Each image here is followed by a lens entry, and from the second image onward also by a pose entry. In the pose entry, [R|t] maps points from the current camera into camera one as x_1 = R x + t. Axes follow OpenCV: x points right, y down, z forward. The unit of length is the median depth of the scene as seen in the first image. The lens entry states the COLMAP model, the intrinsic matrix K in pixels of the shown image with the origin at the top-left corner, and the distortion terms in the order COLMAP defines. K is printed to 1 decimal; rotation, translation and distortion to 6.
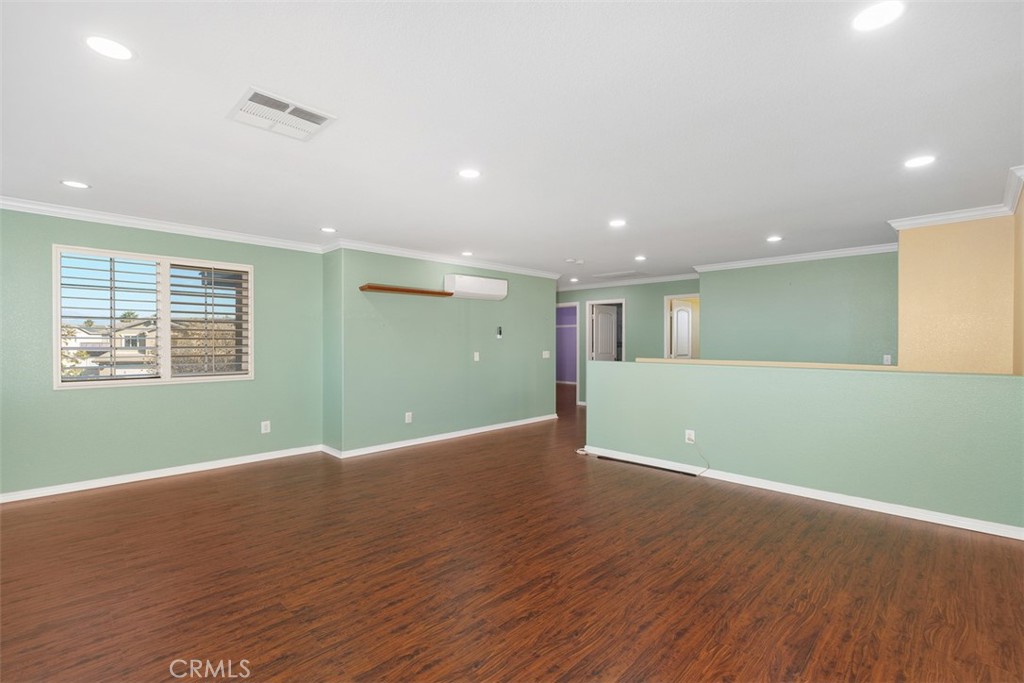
lens RADIAL K [[466.4, 0, 512.0], [0, 466.4, 341.5], [0, 0, 1]] dist [0.003569, 0.000078]
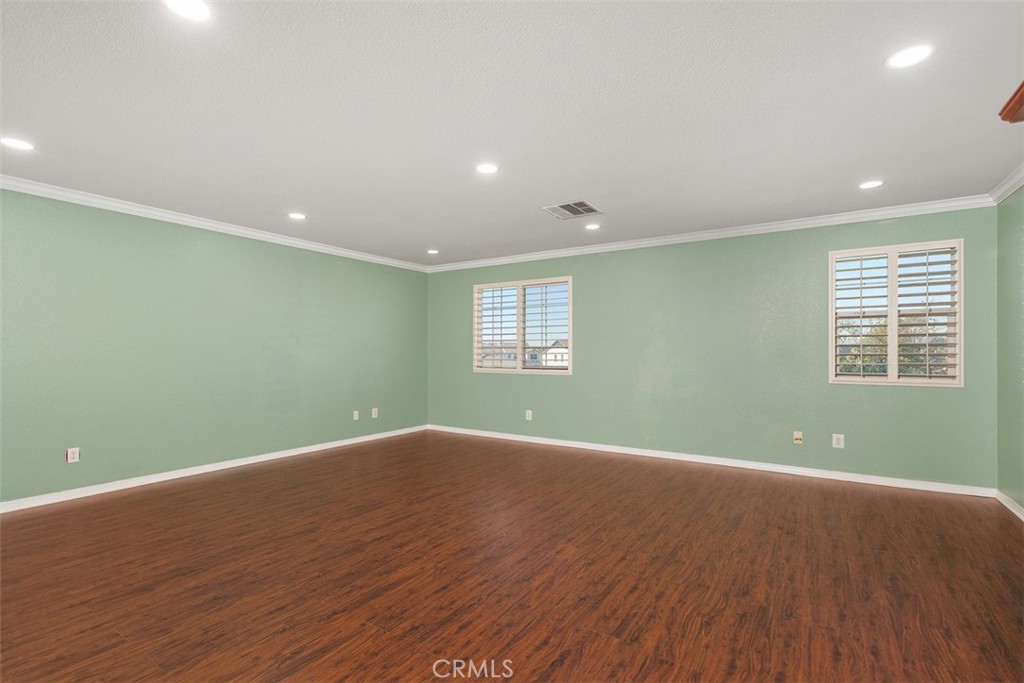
lens RADIAL K [[466.4, 0, 512.0], [0, 466.4, 341.5], [0, 0, 1]] dist [0.003569, 0.000078]
pose [[-0.978782, -0.006843, -0.204789, 0.063893], [-0.002955, 0.999810, -0.019289, 0.036235], [0.204882, -0.018275, -0.978616, 1.997379]]
